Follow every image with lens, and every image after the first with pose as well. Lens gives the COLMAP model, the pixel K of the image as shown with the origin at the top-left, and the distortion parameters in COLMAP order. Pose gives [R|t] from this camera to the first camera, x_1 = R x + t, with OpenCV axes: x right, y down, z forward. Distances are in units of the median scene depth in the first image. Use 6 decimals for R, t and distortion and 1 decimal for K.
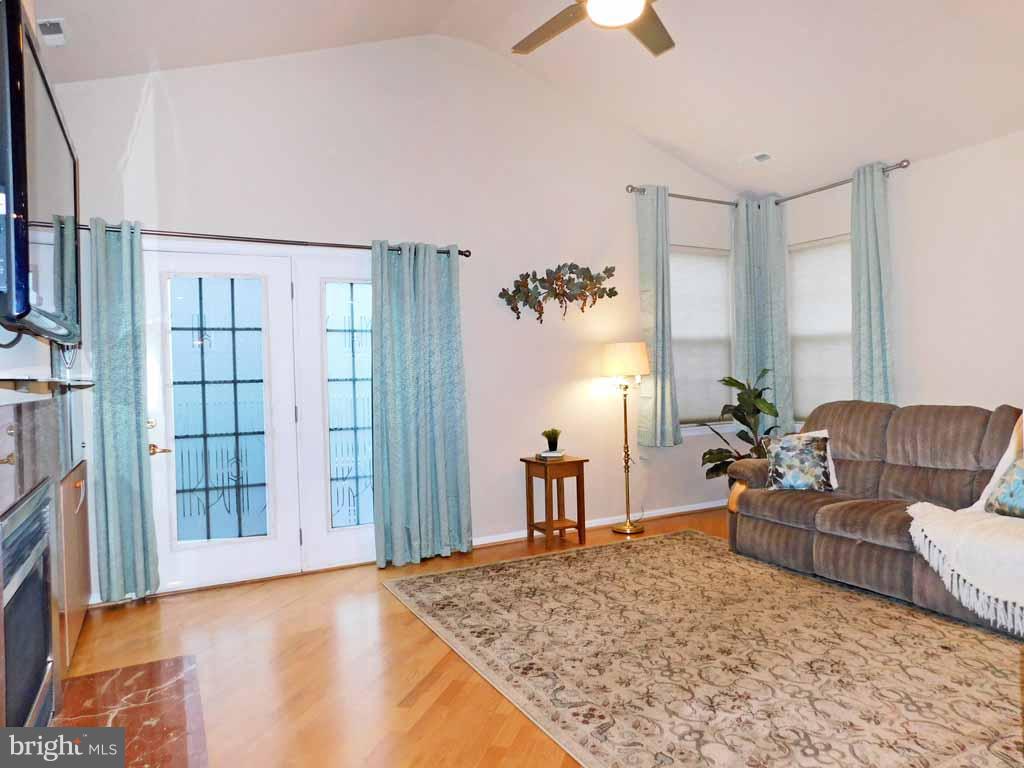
lens RADIAL K [[684.2, 0, 509.9], [0, 684.2, 383.0], [0, 0, 1]] dist [-0.062844, 0.054034]
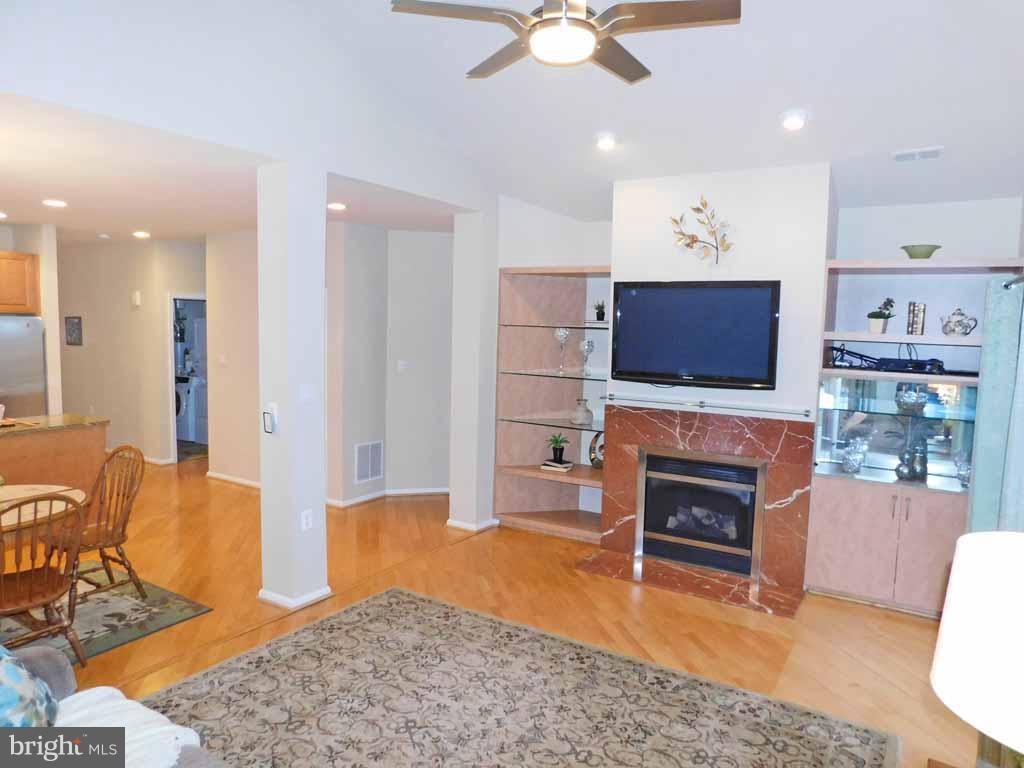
lens RADIAL K [[684.2, 0, 509.9], [0, 684.2, 383.0], [0, 0, 1]] dist [-0.062844, 0.054034]
pose [[-0.865092, 0.049213, -0.499194, 0.458904], [-0.010417, 0.993198, 0.115968, -0.150239], [0.501506, 0.105523, -0.858695, 1.195025]]
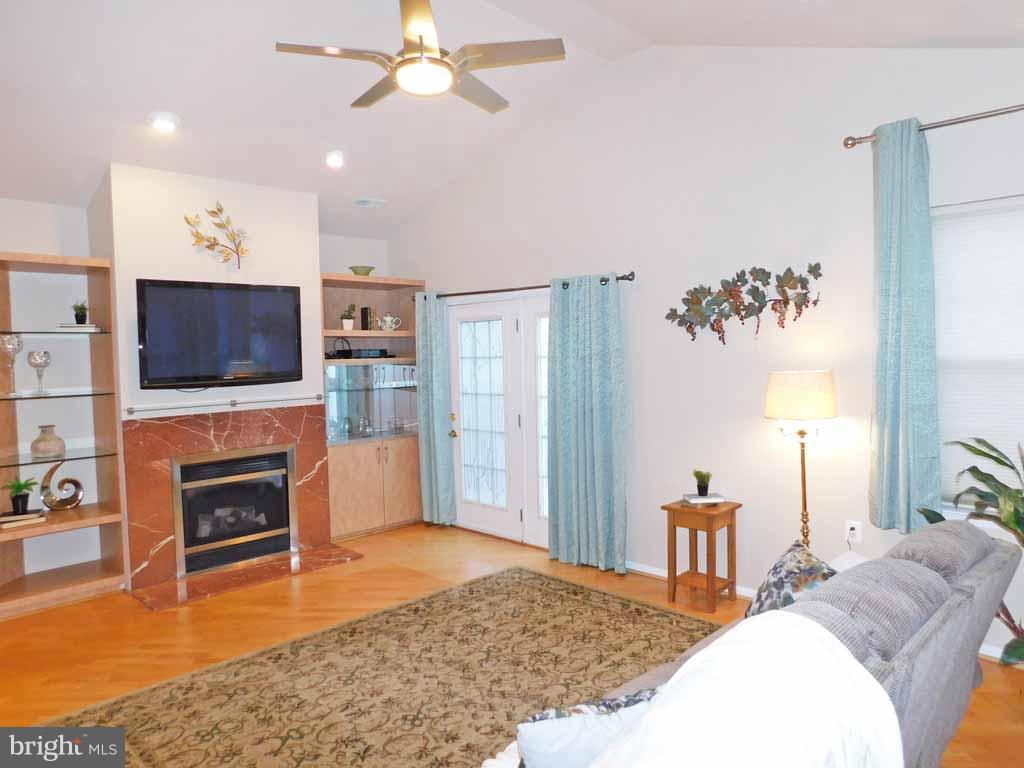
lens RADIAL K [[684.2, 0, 509.9], [0, 684.2, 383.0], [0, 0, 1]] dist [-0.062844, 0.054034]
pose [[0.294861, 0.065881, -0.953266, 0.836522], [-0.001711, 0.997655, 0.068420, -0.105464], [0.955538, -0.018543, 0.294283, 0.546054]]
